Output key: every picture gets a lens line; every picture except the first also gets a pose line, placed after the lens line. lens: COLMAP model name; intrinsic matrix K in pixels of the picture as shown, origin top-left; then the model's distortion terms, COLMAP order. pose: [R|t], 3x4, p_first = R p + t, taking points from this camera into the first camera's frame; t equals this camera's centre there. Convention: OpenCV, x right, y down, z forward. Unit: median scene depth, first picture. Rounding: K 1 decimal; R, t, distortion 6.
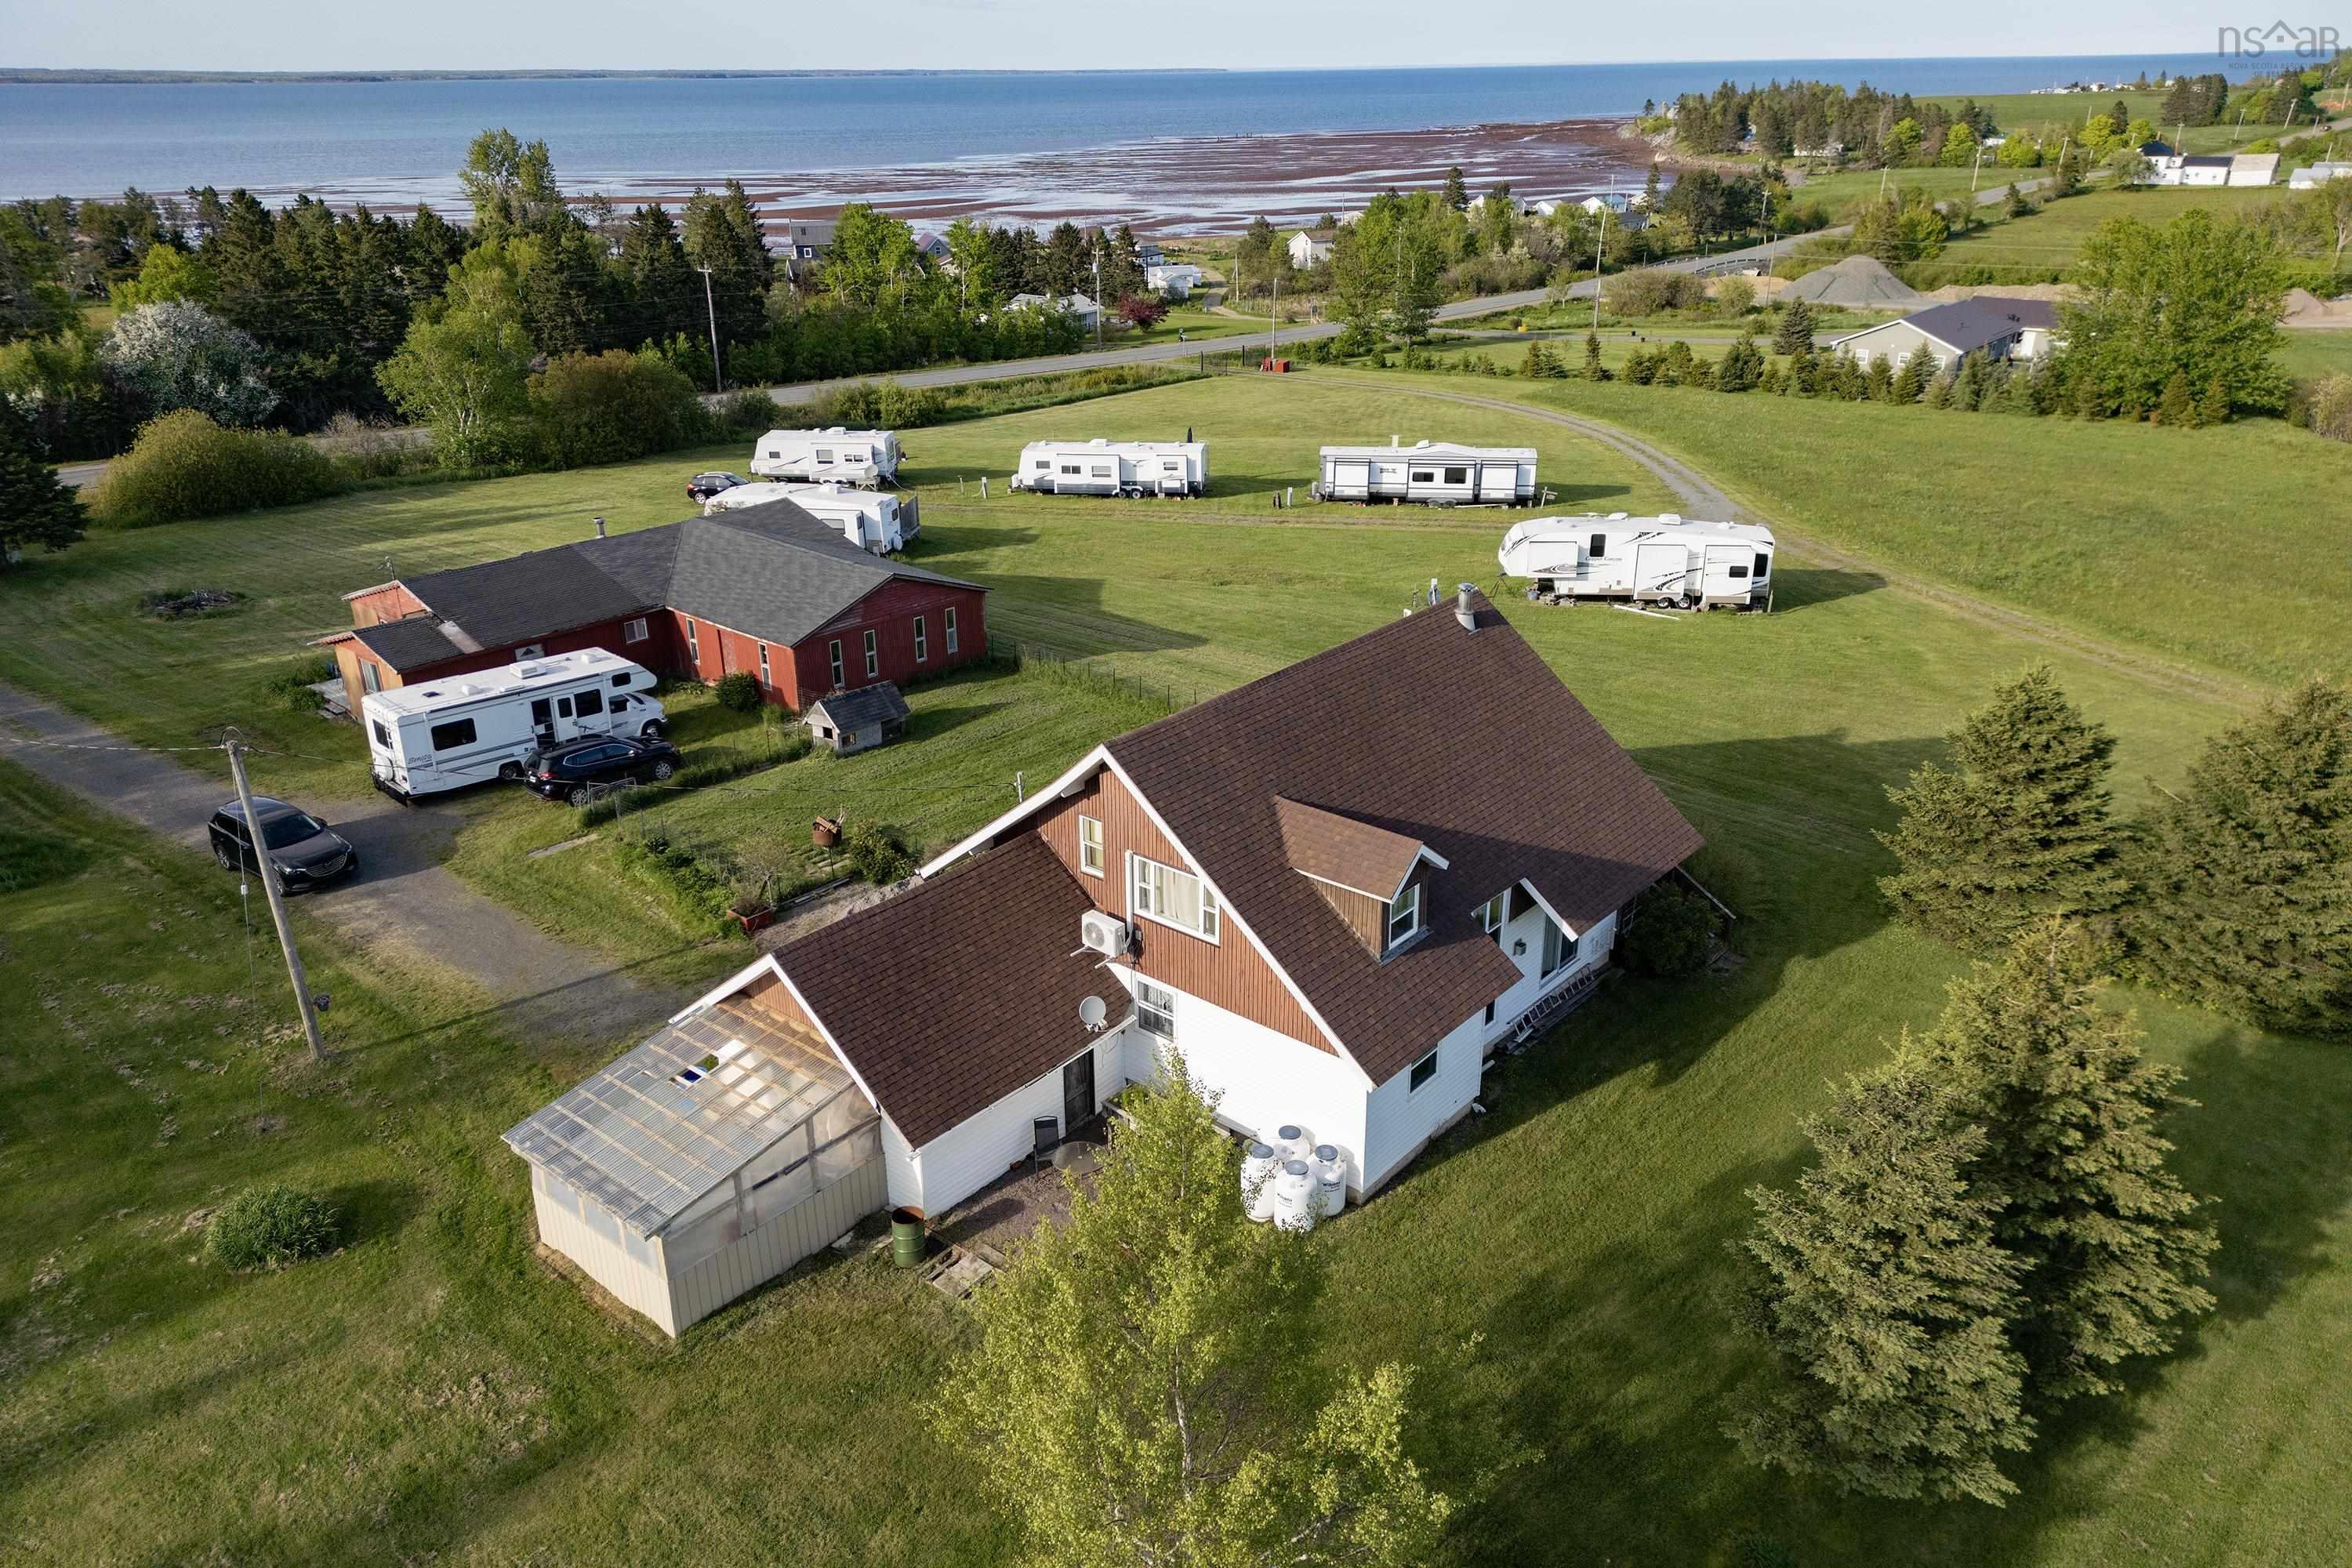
lens RADIAL K [[1615.1, 0, 1176.1], [0, 1615.1, 830.6], [0, 0, 1]] dist [0.084093, -0.086576]
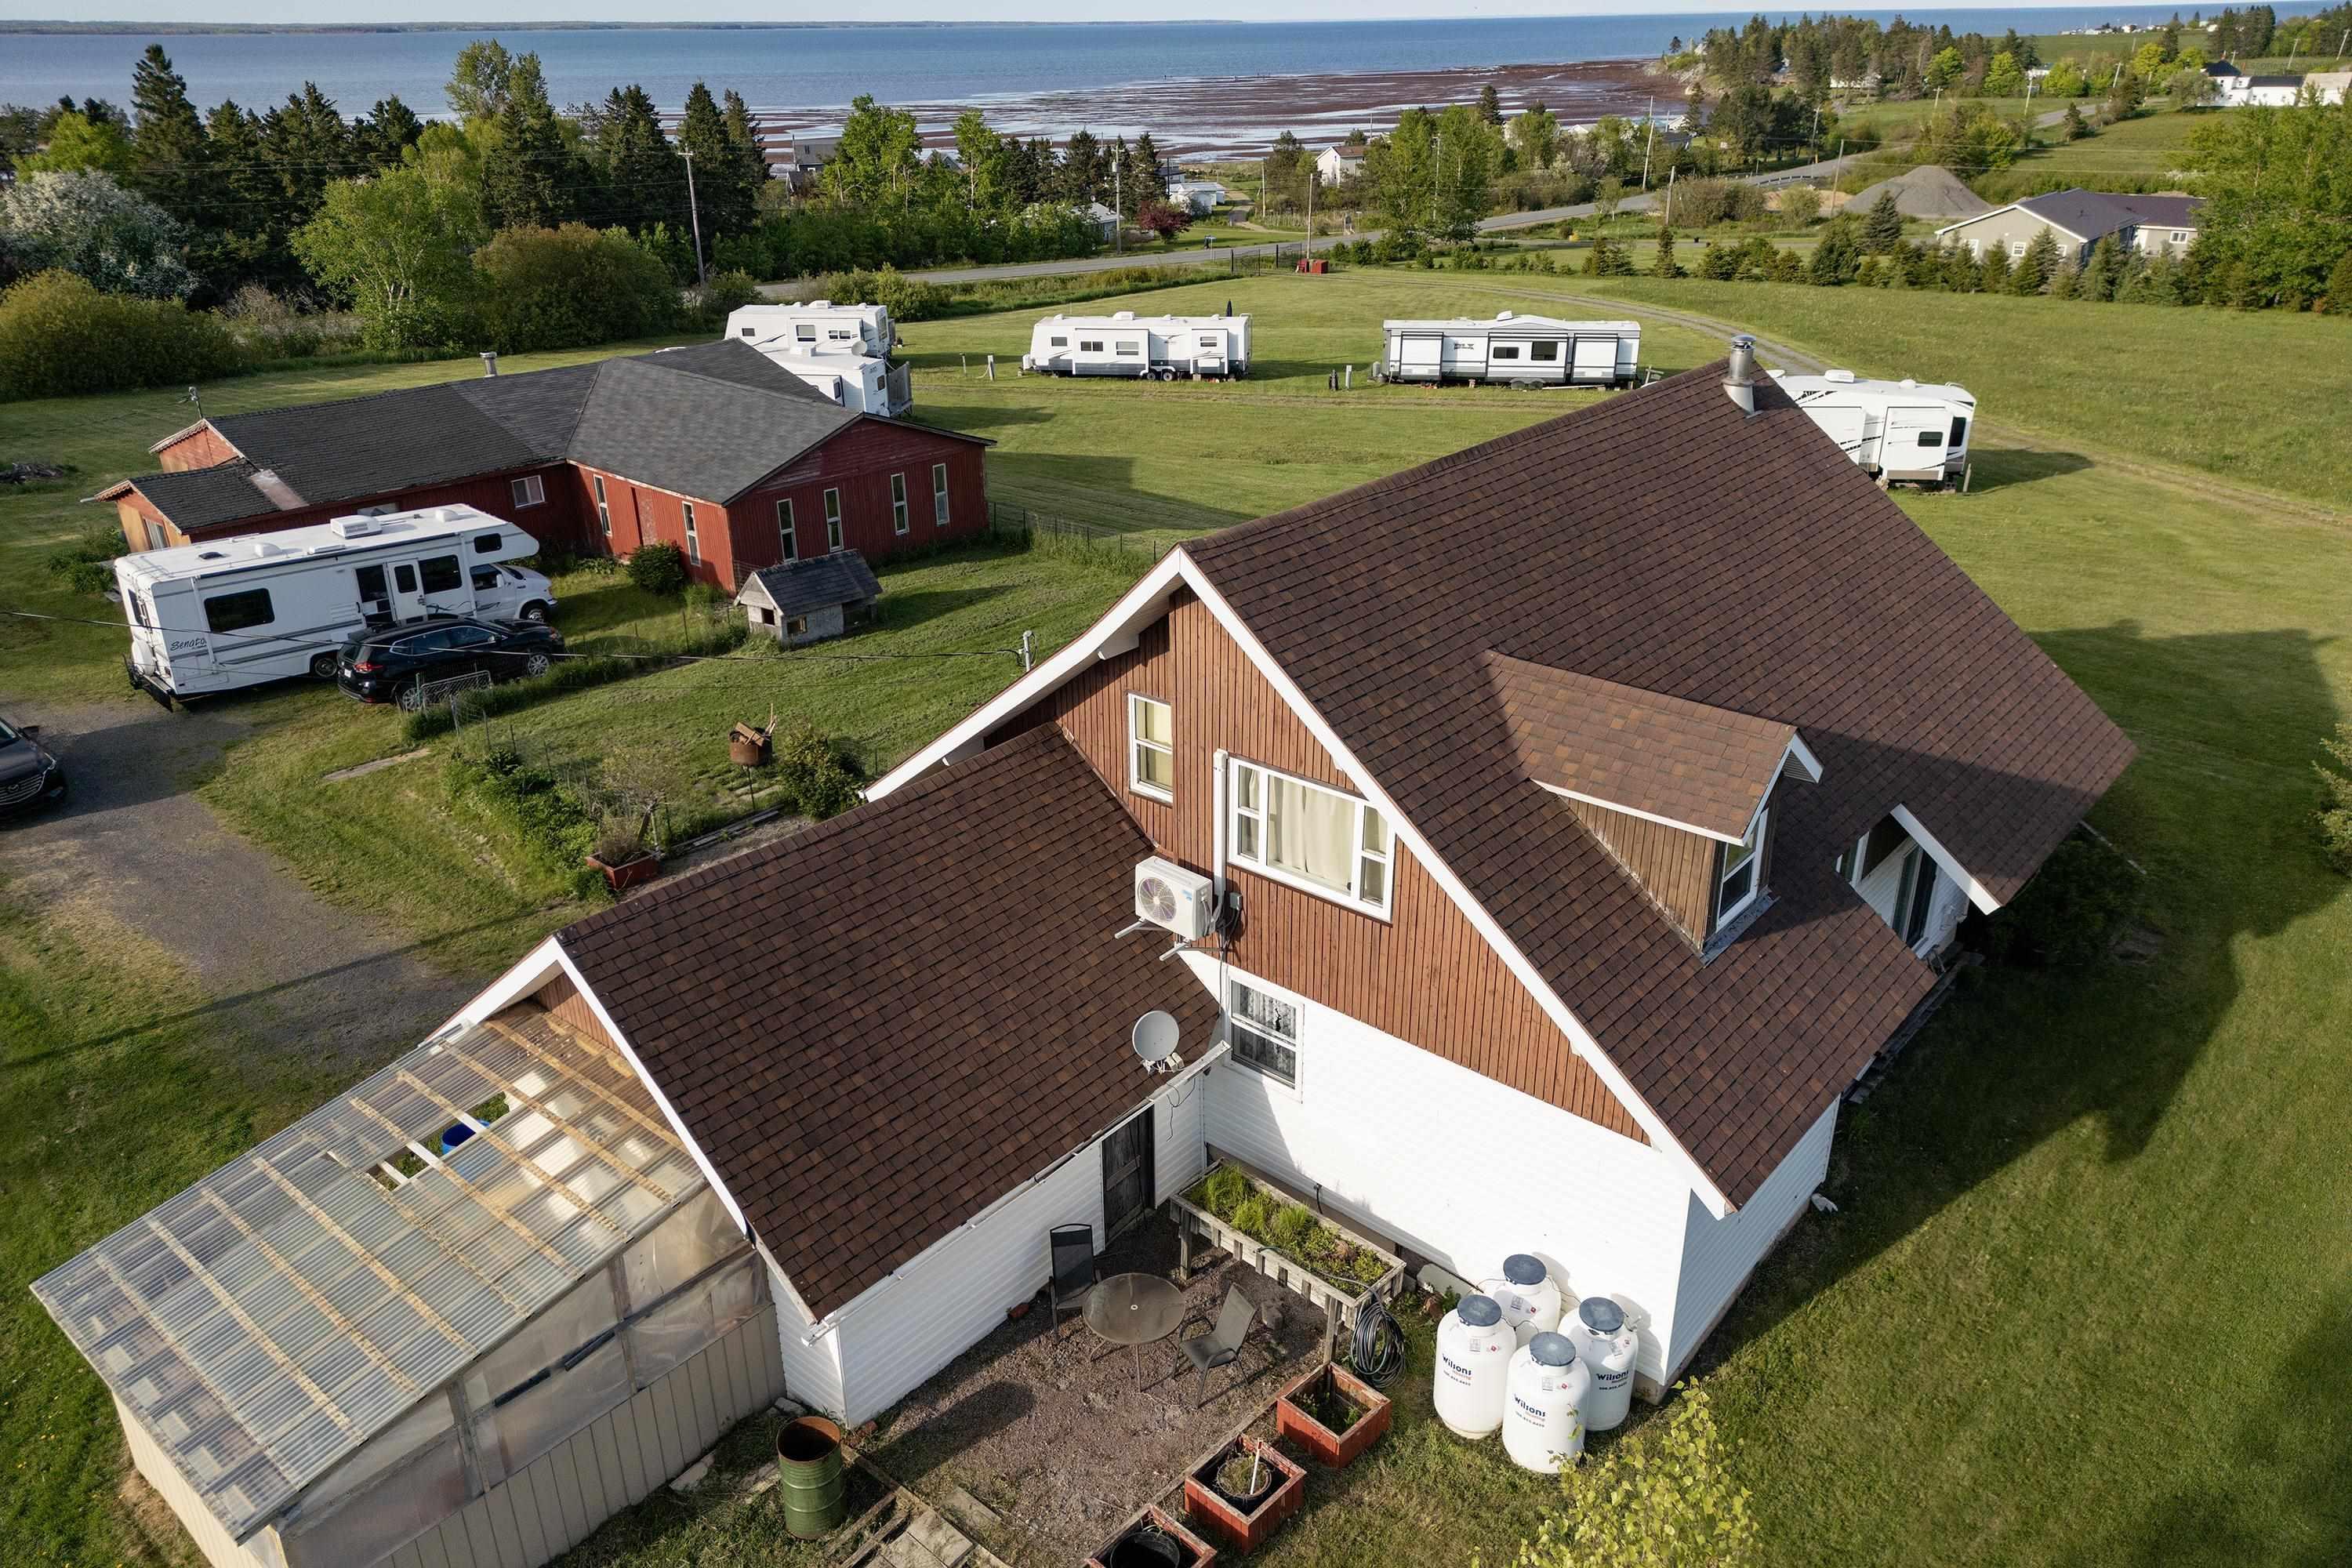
lens RADIAL K [[1614.4, 0, 1176.0], [0, 1614.4, 784.0], [0, 0, 1]] dist [0.076442, -0.079203]
pose [[0.999968, 0.002603, -0.007620, -0.013120], [-0.002597, 0.999996, 0.000704, 0.007654], [0.007622, -0.000684, 0.999971, 0.142359]]
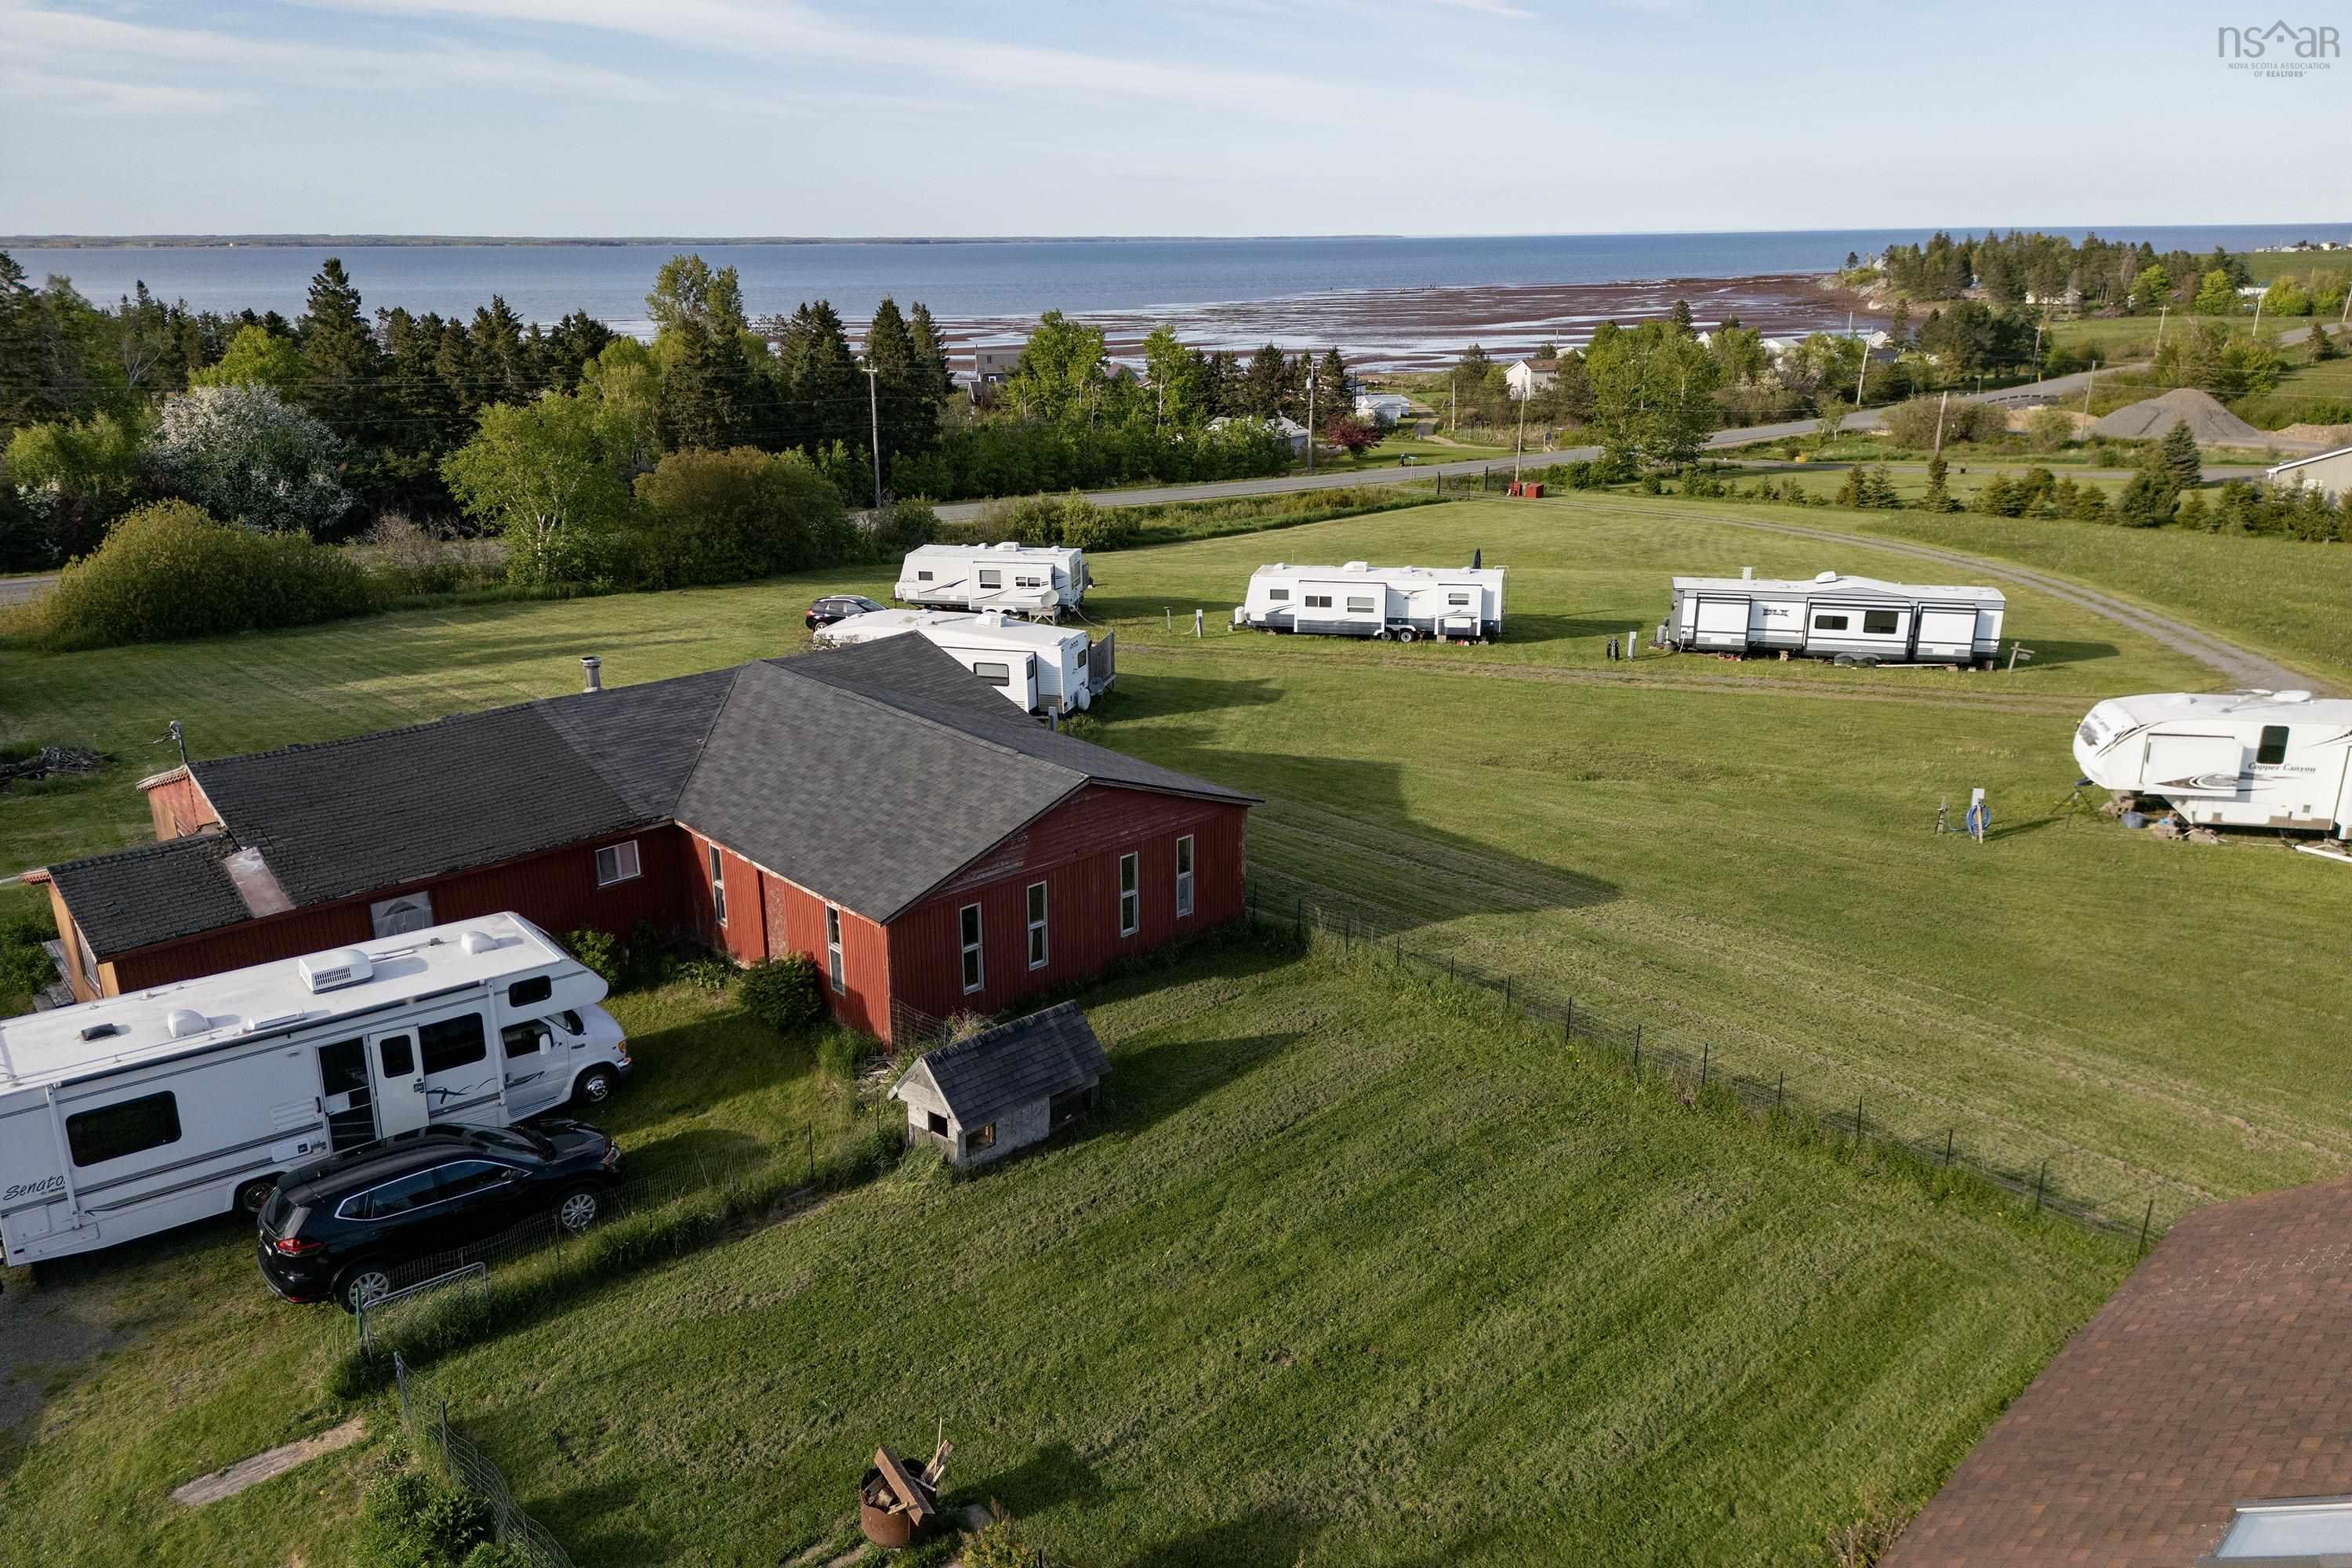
lens RADIAL K [[1614.4, 0, 1176.0], [0, 1614.4, 784.0], [0, 0, 1]] dist [0.076442, -0.079203]
pose [[0.994786, 0.034530, -0.095960, -0.055743], [-0.045010, 0.992990, -0.109292, -0.058277], [0.091514, 0.113042, 0.989367, 0.282475]]
